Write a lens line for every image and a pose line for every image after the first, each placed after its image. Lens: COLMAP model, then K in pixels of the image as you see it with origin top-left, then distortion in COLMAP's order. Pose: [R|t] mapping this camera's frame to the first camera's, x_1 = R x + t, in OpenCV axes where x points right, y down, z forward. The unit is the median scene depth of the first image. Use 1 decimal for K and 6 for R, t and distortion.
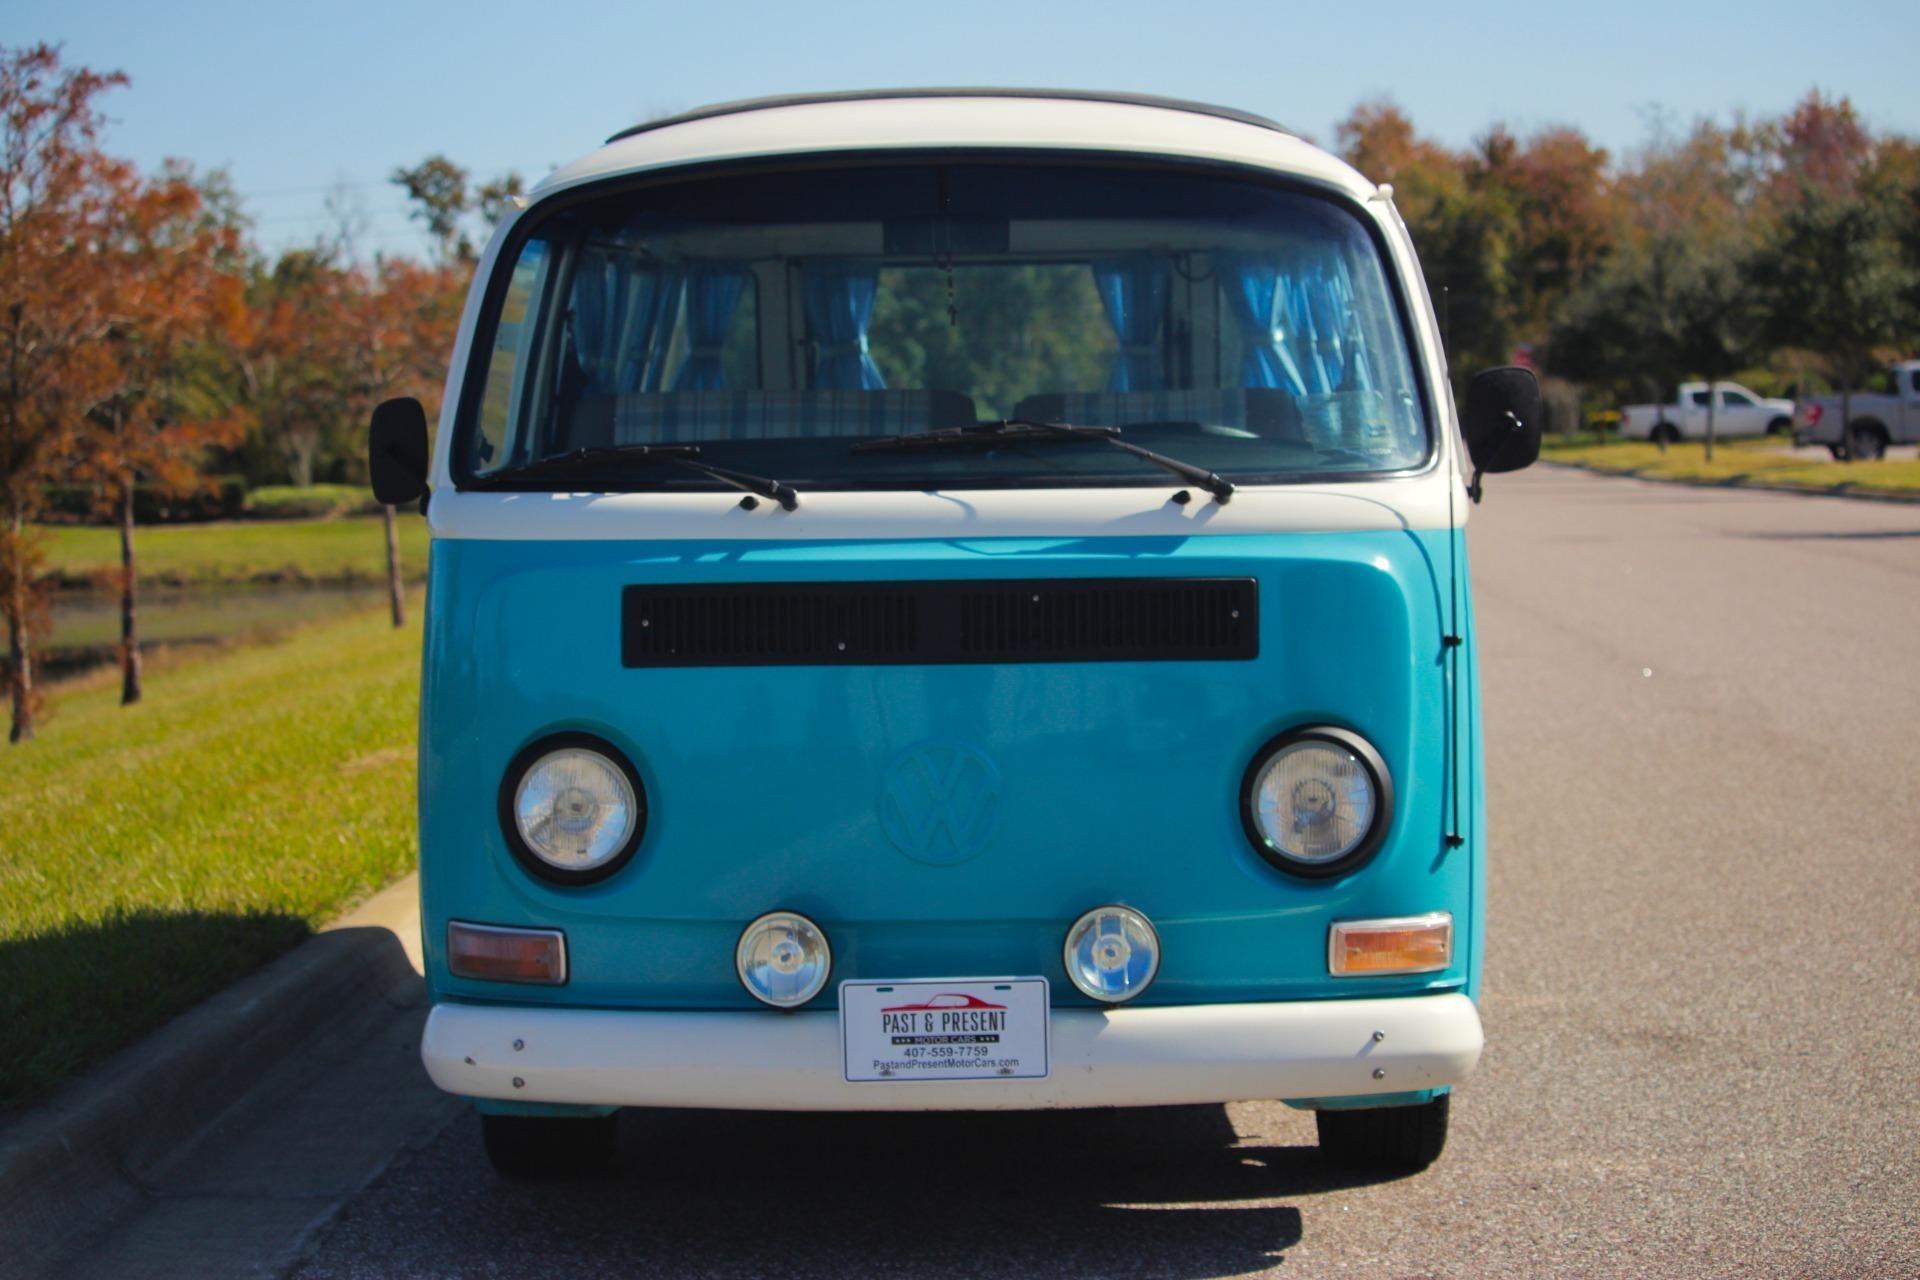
lens RADIAL K [[4878.5, 0, 960.1], [0, 4878.5, 643.3], [0, 0, 1]] dist [-0.408862, 0.000000]
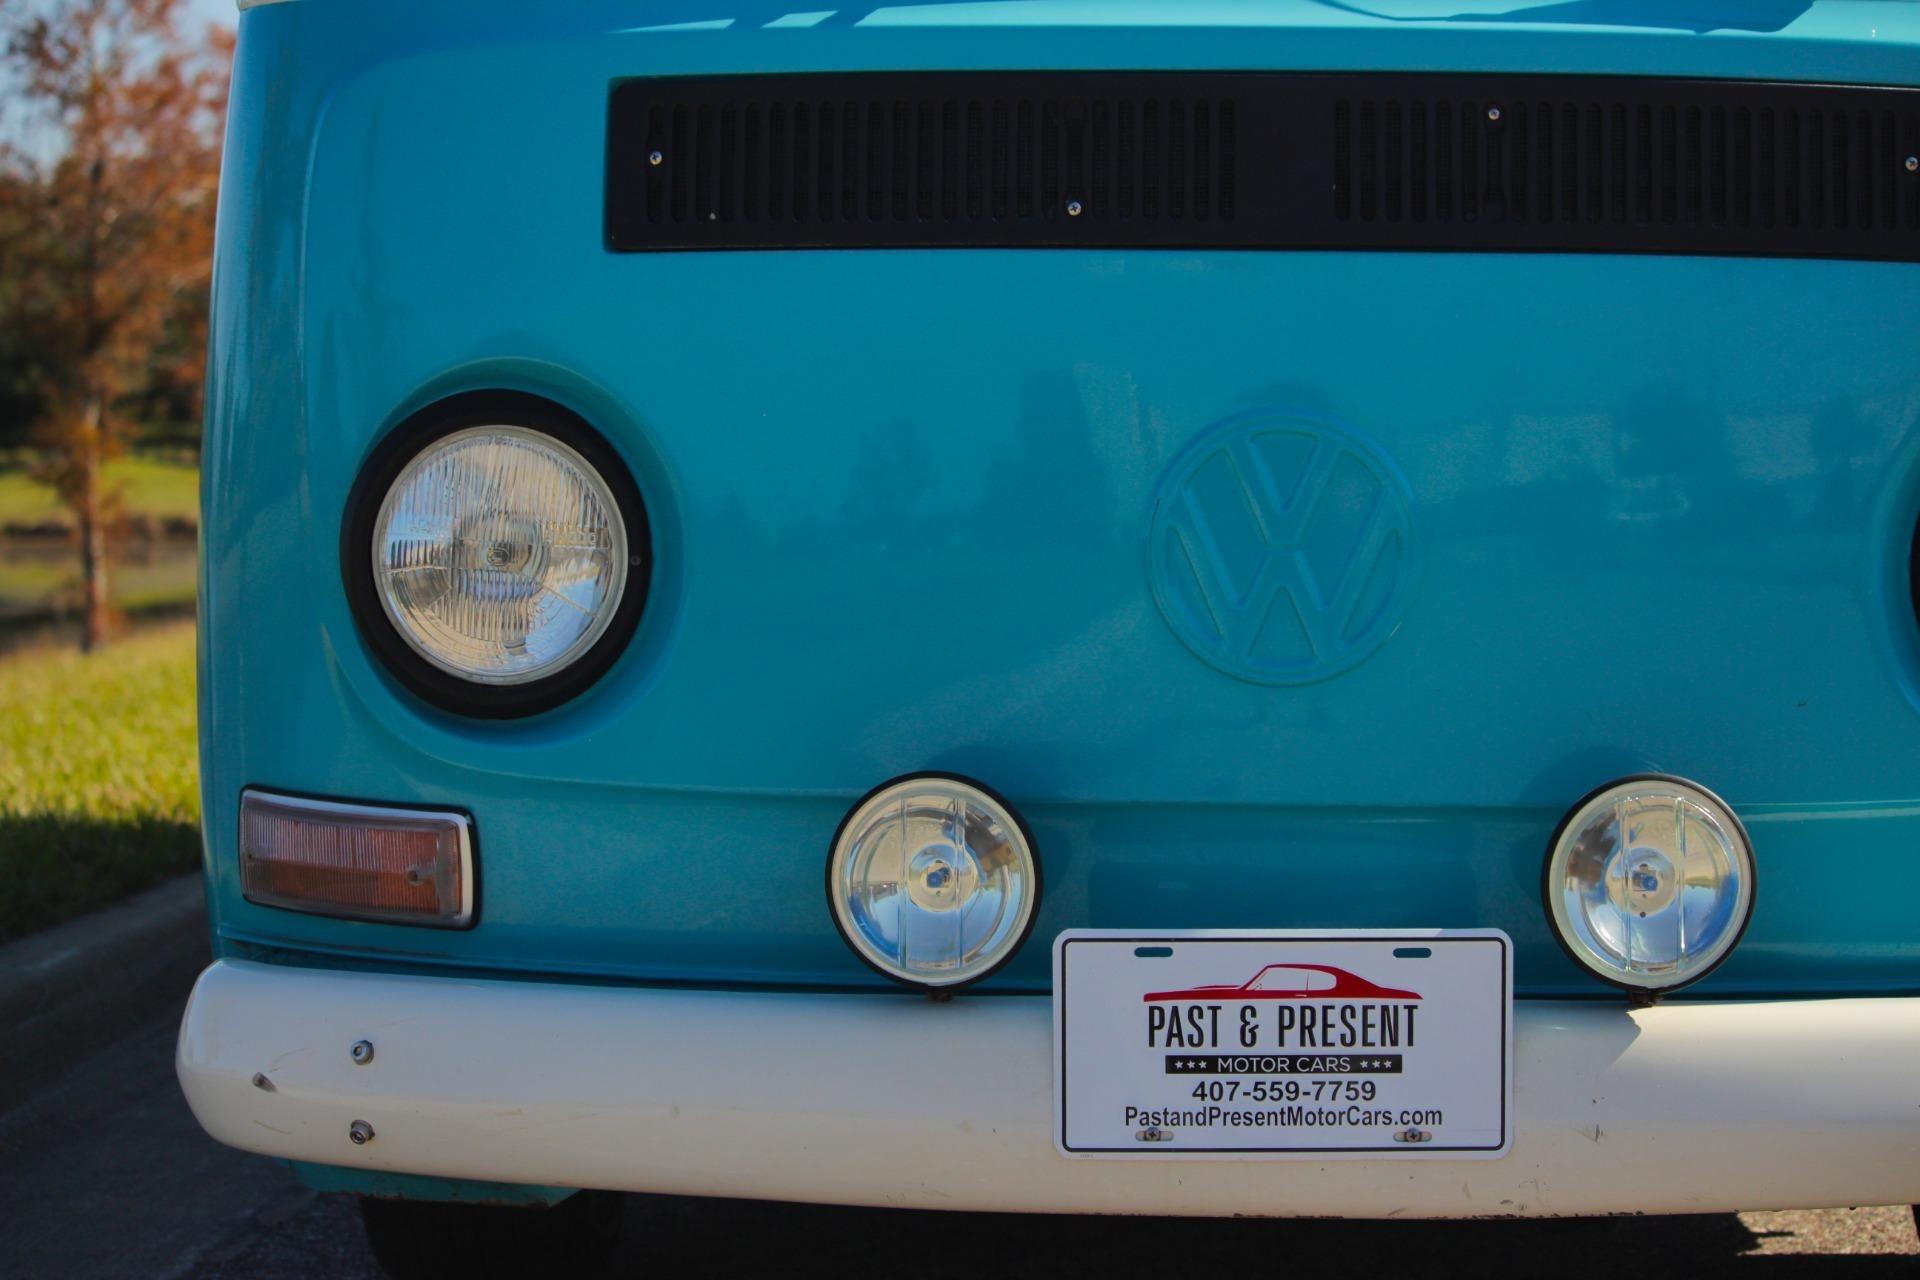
lens RADIAL K [[4878.5, 0, 958.1], [0, 4878.5, 623.8], [0, 0, 1]] dist [-0.408862, 0.000000]
pose [[0.999080, 0.022076, -0.036763, -0.017648], [-0.022048, 0.999756, 0.001162, 0.040185], [0.036780, -0.000350, 0.999323, 0.542579]]
